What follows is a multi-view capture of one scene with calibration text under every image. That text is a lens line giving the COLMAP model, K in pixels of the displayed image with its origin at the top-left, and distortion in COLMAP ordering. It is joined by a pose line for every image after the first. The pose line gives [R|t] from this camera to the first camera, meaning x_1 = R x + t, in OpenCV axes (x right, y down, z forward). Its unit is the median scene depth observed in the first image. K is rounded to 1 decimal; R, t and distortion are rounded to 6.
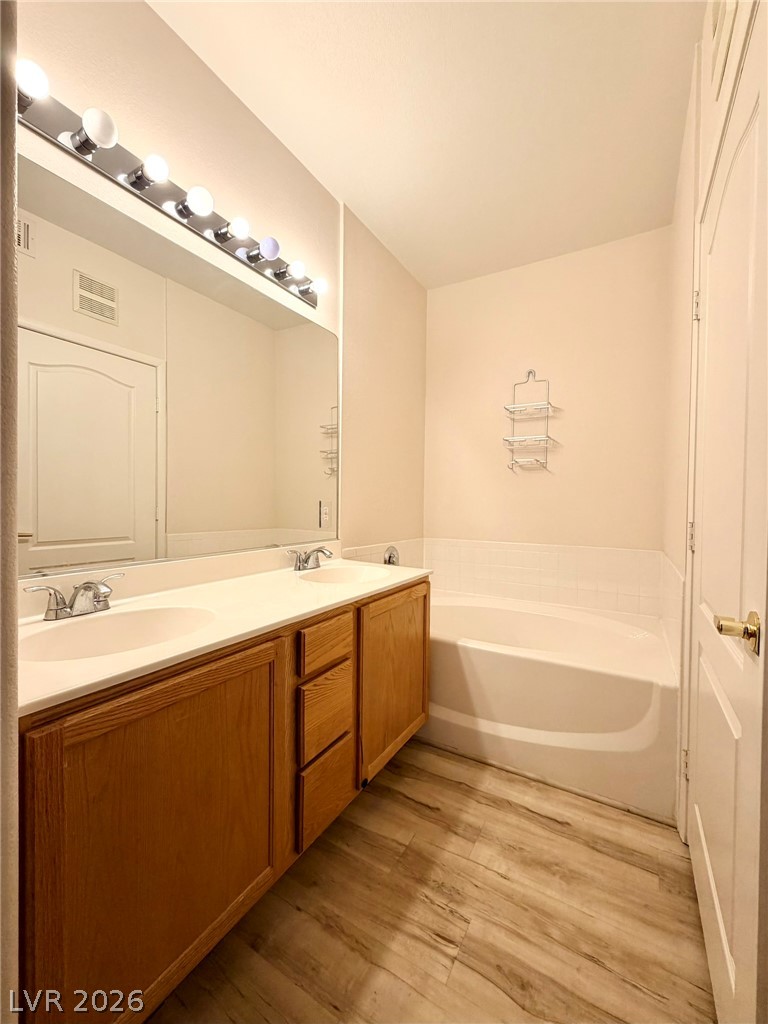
lens RADIAL K [[417.8, 0, 375.5], [0, 417.8, 509.6], [0, 0, 1]] dist [-0.001960, 0.000254]
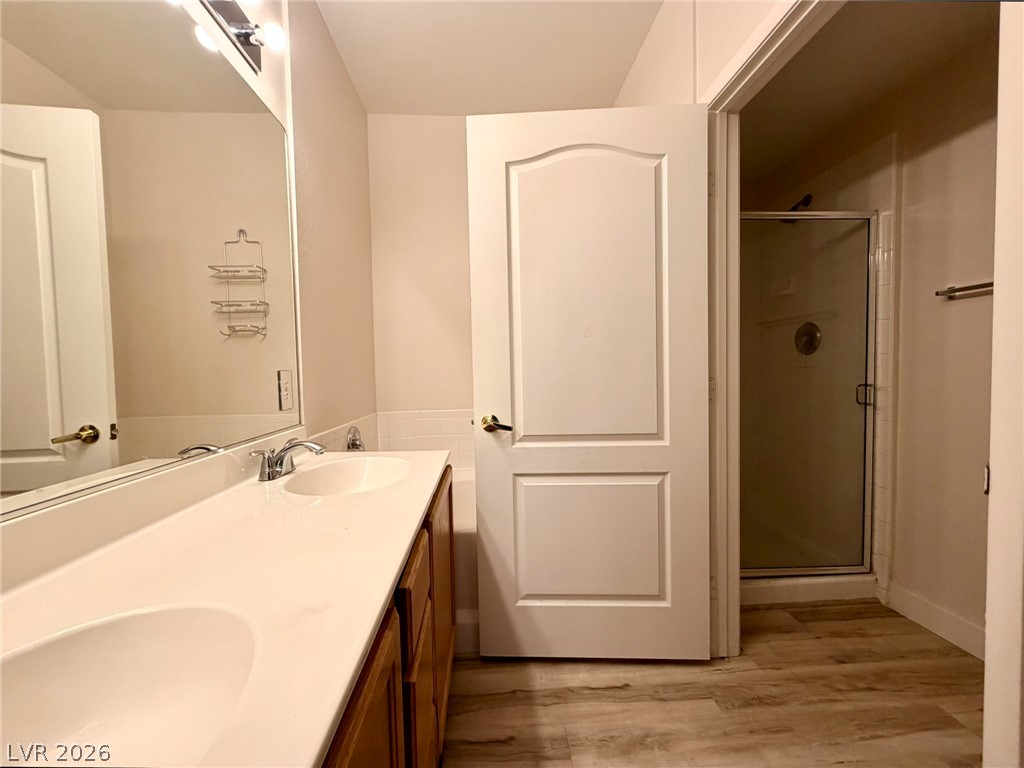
lens RADIAL K [[417.8, 0, 511.5], [0, 417.8, 385.2], [0, 0, 1]] dist [-0.001960, 0.000254]
pose [[0.822525, -0.049926, 0.566534, -0.282189], [0.039204, 0.998747, 0.031096, -0.005316], [-0.567377, -0.003366, 0.823451, 0.322167]]
